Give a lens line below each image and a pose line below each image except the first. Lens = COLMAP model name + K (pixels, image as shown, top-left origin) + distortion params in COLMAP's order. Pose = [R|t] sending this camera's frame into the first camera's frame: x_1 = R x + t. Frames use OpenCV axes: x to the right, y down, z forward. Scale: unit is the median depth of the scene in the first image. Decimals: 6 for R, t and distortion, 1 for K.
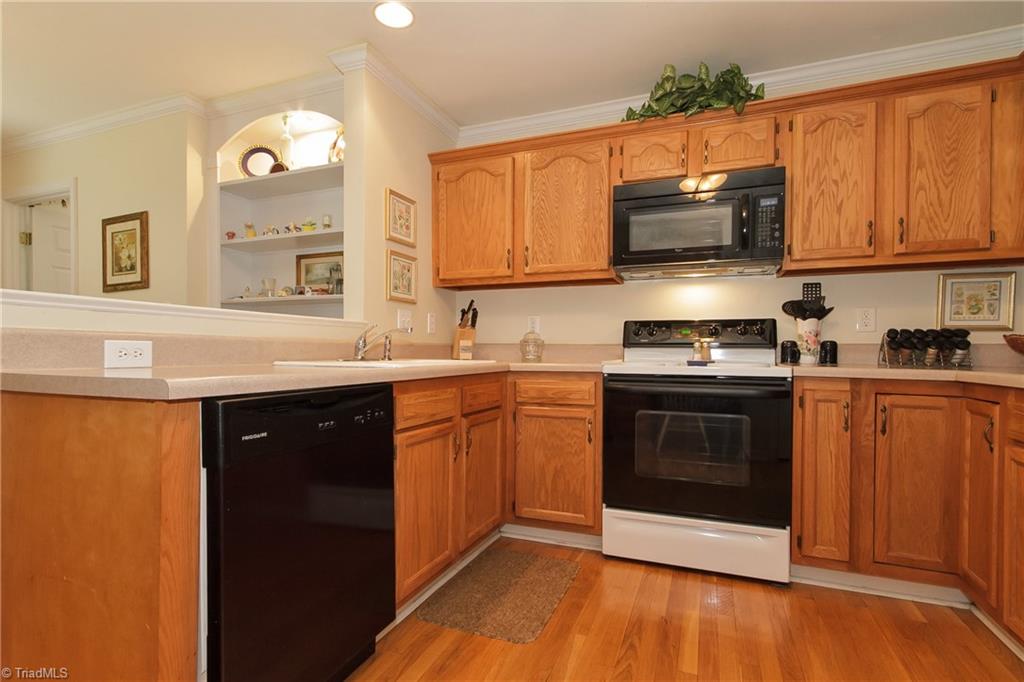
lens RADIAL K [[490.4, 0, 504.4], [0, 490.4, 353.8], [0, 0, 1]] dist [0.003577, 0.000671]
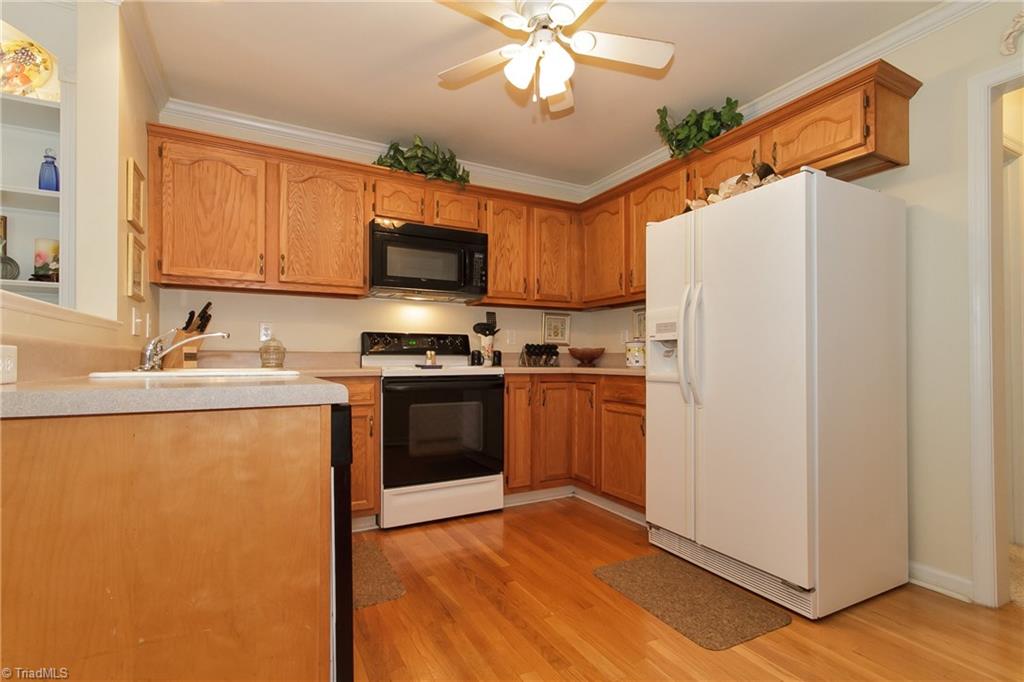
lens RADIAL K [[490.4, 0, 504.4], [0, 490.4, 353.8], [0, 0, 1]] dist [0.003577, 0.000671]
pose [[0.638849, 0.002006, 0.769329, -0.499818], [0.008541, 0.999916, -0.009700, -0.001479], [-0.769284, 0.012768, 0.638779, 0.009081]]
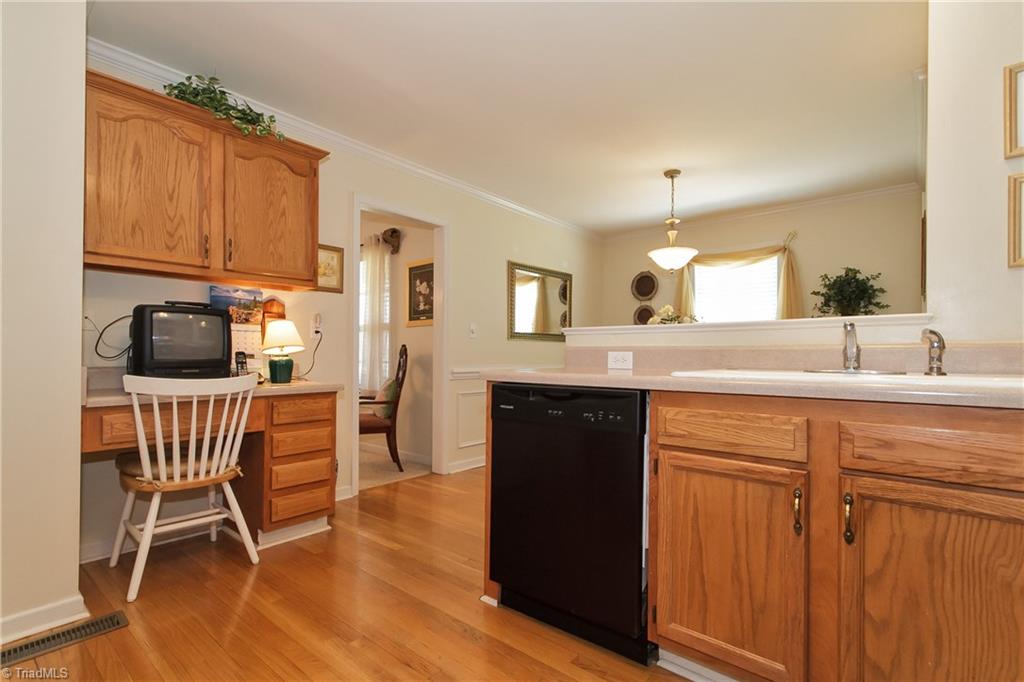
lens RADIAL K [[490.4, 0, 504.4], [0, 490.4, 353.8], [0, 0, 1]] dist [0.003577, 0.000671]
pose [[-0.316176, -0.011807, -0.948627, 0.499750], [-0.012148, 0.999891, -0.008396, -0.001416], [0.948623, 0.008869, -0.316285, 0.679236]]
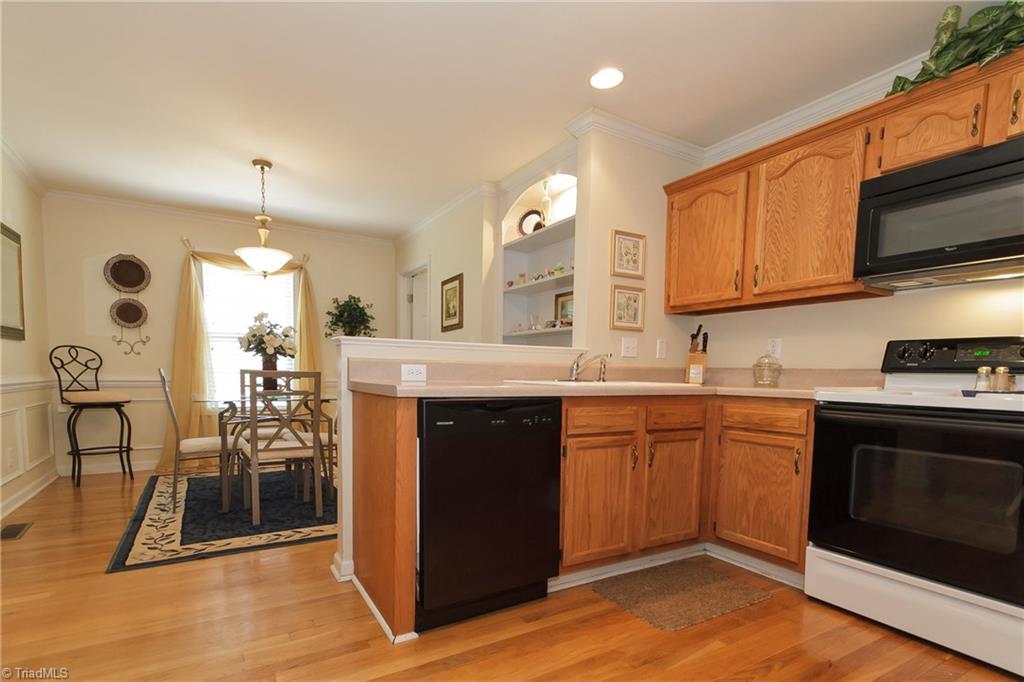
lens RADIAL K [[485.7, 0, 492.4], [0, 485.7, 409.3], [0, 0, 1]] dist [0.003813, 0.000294]
pose [[0.788572, 0.055269, -0.612453, 0.266738], [-0.016482, 0.997495, 0.068794, 0.003565], [0.614721, -0.044154, 0.787508, -0.077852]]
